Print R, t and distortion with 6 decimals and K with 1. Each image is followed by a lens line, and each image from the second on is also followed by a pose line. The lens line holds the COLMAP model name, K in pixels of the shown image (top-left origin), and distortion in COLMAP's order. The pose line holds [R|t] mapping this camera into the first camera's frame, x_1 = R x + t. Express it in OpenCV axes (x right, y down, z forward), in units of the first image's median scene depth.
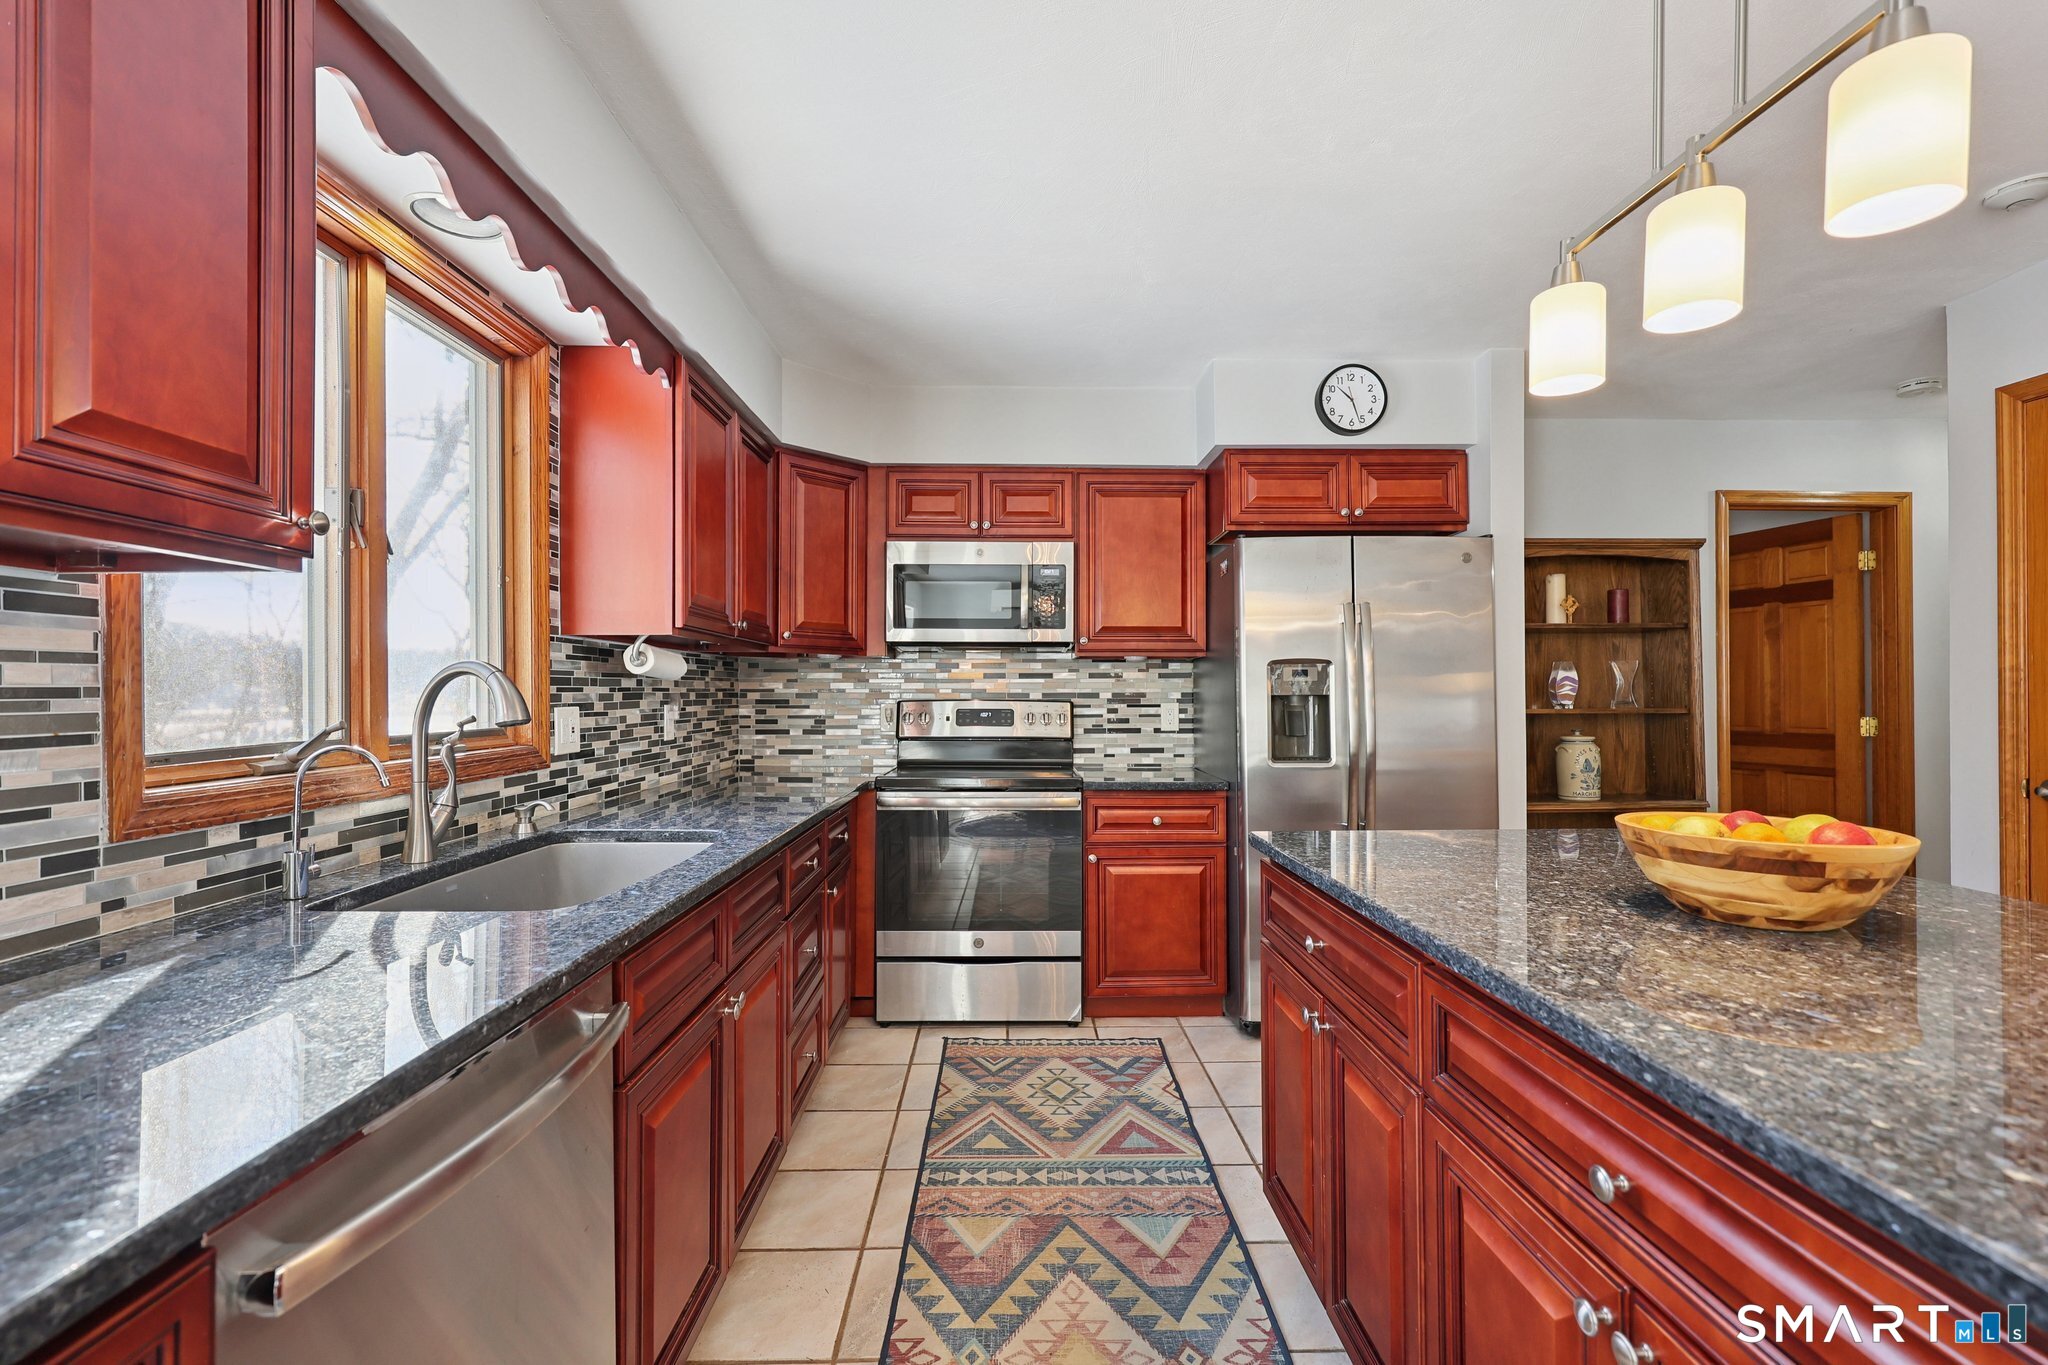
lens RADIAL K [[869.4, 0, 1020.9], [0, 869.4, 689.0], [0, 0, 1]] dist [0.000383, 0.000016]
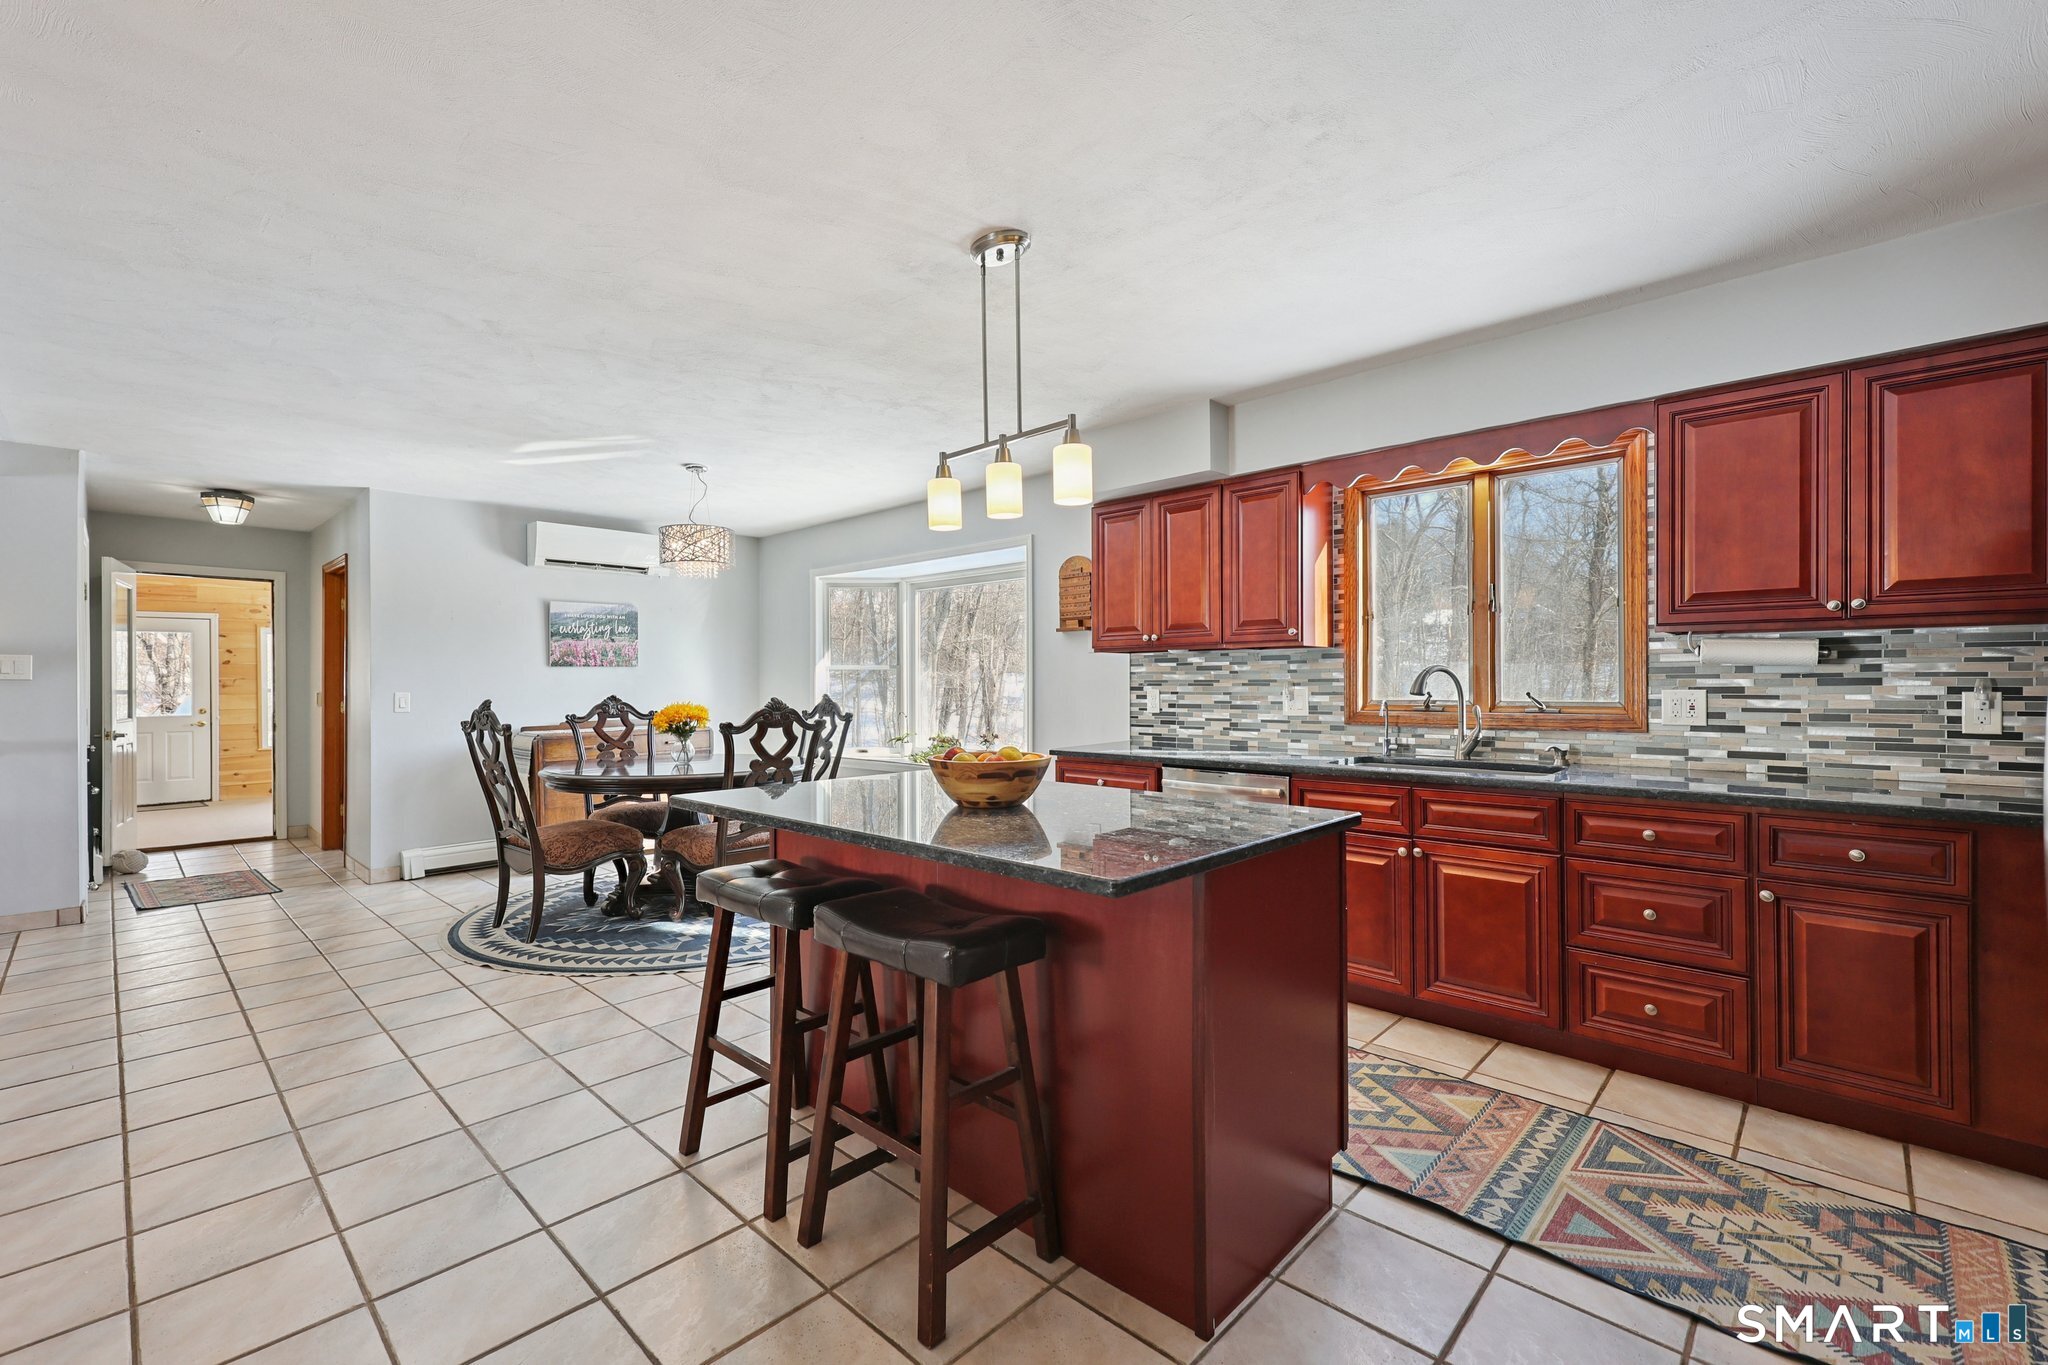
lens RADIAL K [[879.4, 0, 1024.1], [0, 879.4, 683.5], [0, 0, 1]] dist [0.001585, 0.000435]
pose [[-0.705345, 0.001791, -0.708862, 1.115178], [0.008323, 0.999949, -0.005754, 0.015001], [0.708815, -0.009958, -0.705324, 1.248359]]
